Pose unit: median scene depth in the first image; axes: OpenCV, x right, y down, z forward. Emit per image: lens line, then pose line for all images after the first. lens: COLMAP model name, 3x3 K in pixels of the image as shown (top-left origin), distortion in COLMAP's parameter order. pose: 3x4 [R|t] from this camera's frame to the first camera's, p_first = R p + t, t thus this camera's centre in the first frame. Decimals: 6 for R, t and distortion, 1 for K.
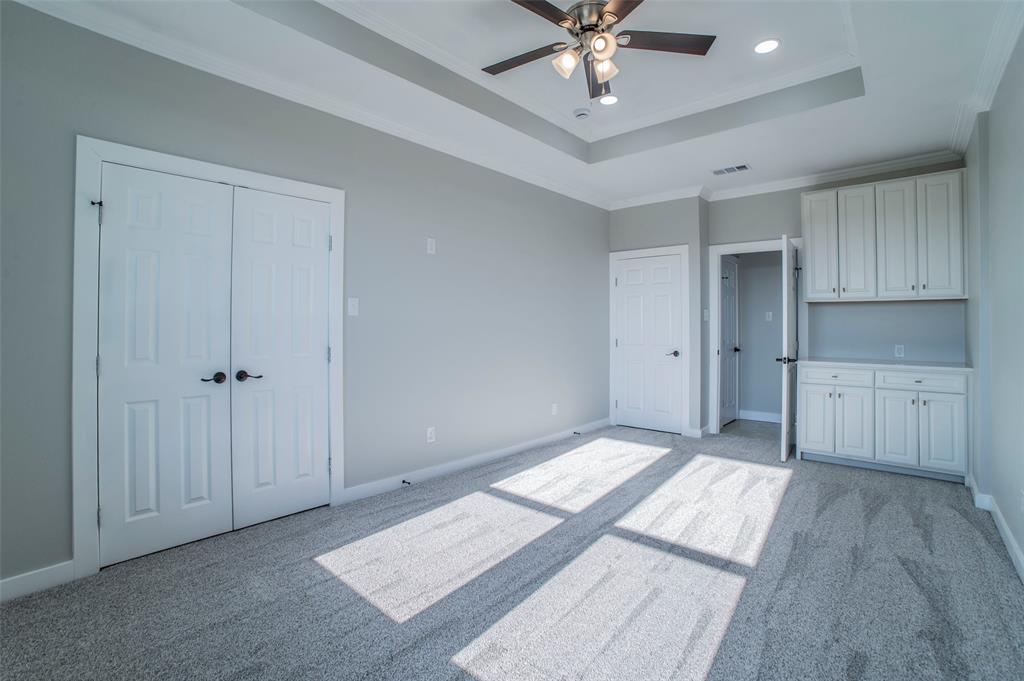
lens RADIAL K [[452.5, 0, 510.8], [0, 452.5, 319.1], [0, 0, 1]] dist [-0.083892, 0.034639]
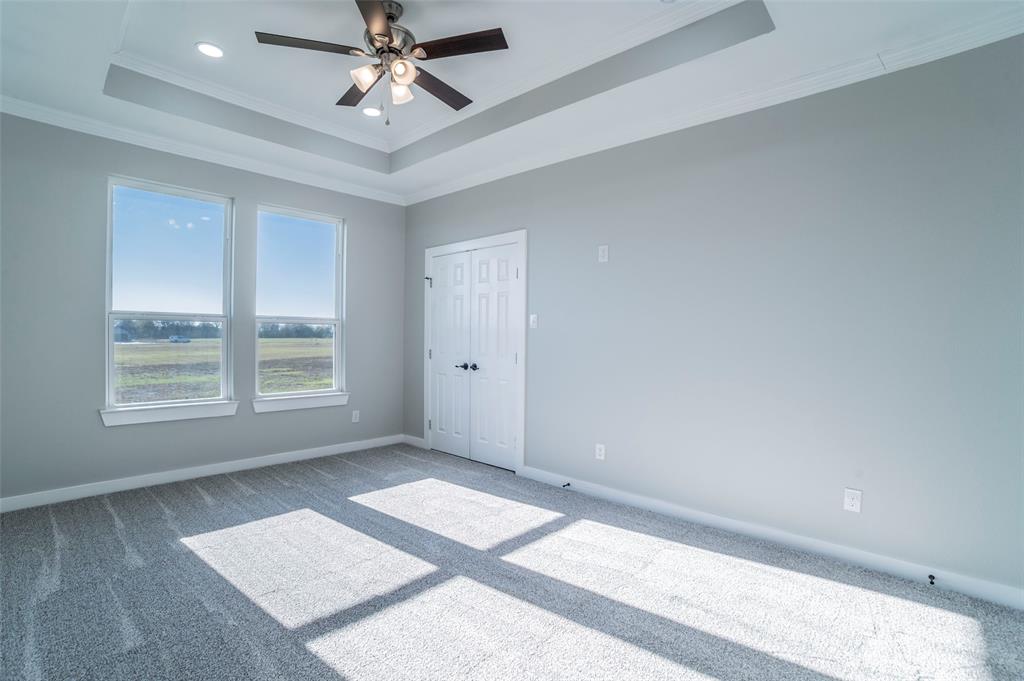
lens RADIAL K [[463.2, 0, 512.2], [0, 463.2, 334.2], [0, 0, 1]] dist [-0.097936, 0.039615]
pose [[0.032921, -0.001895, -0.999456, 0.946164], [0.001129, 0.999998, -0.001859, 0.010393], [0.999457, -0.001067, 0.032923, 0.932617]]
